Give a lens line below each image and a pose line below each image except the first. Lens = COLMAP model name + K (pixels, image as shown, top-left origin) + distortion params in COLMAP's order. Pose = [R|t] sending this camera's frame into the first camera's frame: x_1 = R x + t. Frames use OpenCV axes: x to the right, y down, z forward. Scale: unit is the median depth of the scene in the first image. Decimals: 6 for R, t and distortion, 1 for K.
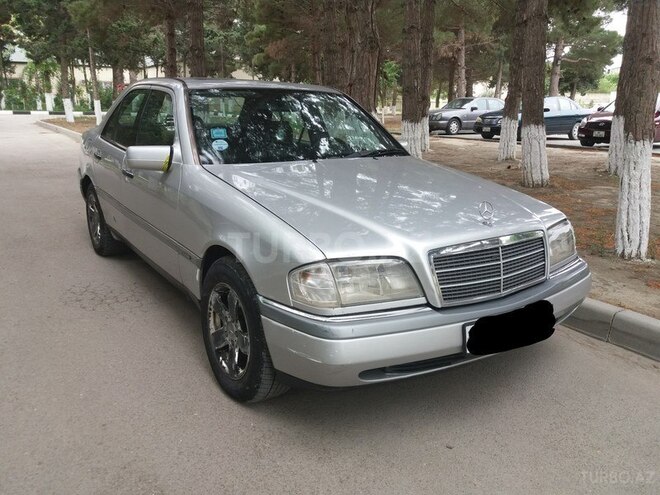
lens RADIAL K [[499.8, 0, 330.0], [0, 499.8, 247.5], [0, 0, 1]] dist [0.095717, -0.164907]
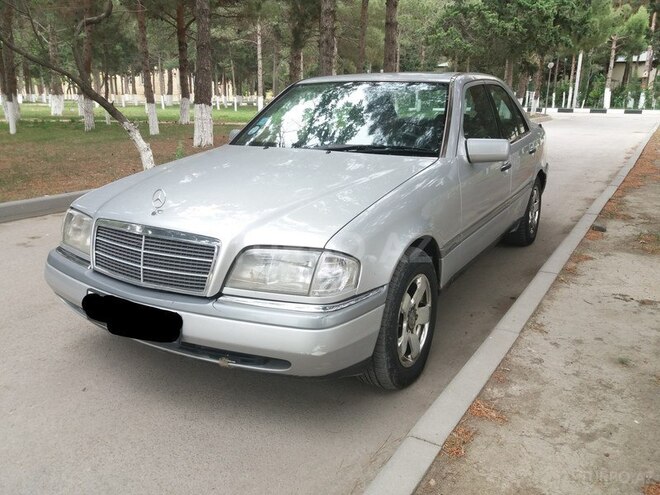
lens RADIAL K [[499.8, 0, 330.0], [0, 499.8, 247.5], [0, 0, 1]] dist [0.095717, -0.164907]
pose [[0.465395, 0.229433, -0.854850, 1.340227], [-0.228054, 0.964293, 0.134650, -0.192607], [0.855219, 0.132287, 0.501100, 0.813248]]
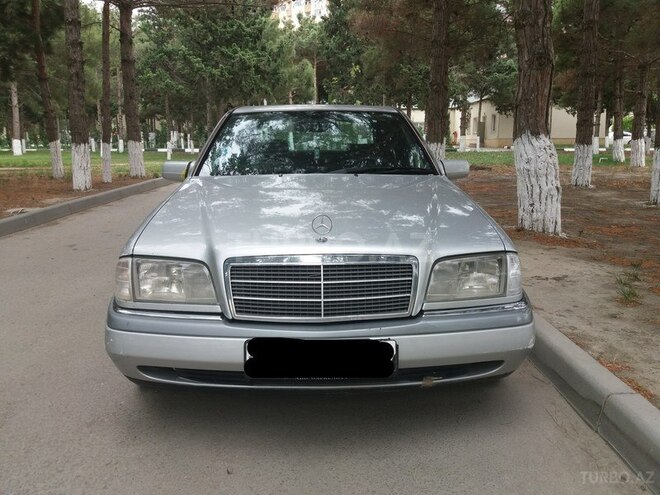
lens RADIAL K [[499.8, 0, 330.0], [0, 499.8, 247.5], [0, 0, 1]] dist [0.095717, -0.164907]
pose [[0.858462, 0.085039, -0.505777, 0.785129], [-0.118110, 0.992432, -0.033606, -0.004599], [0.499092, 0.088587, 0.862009, 0.243267]]
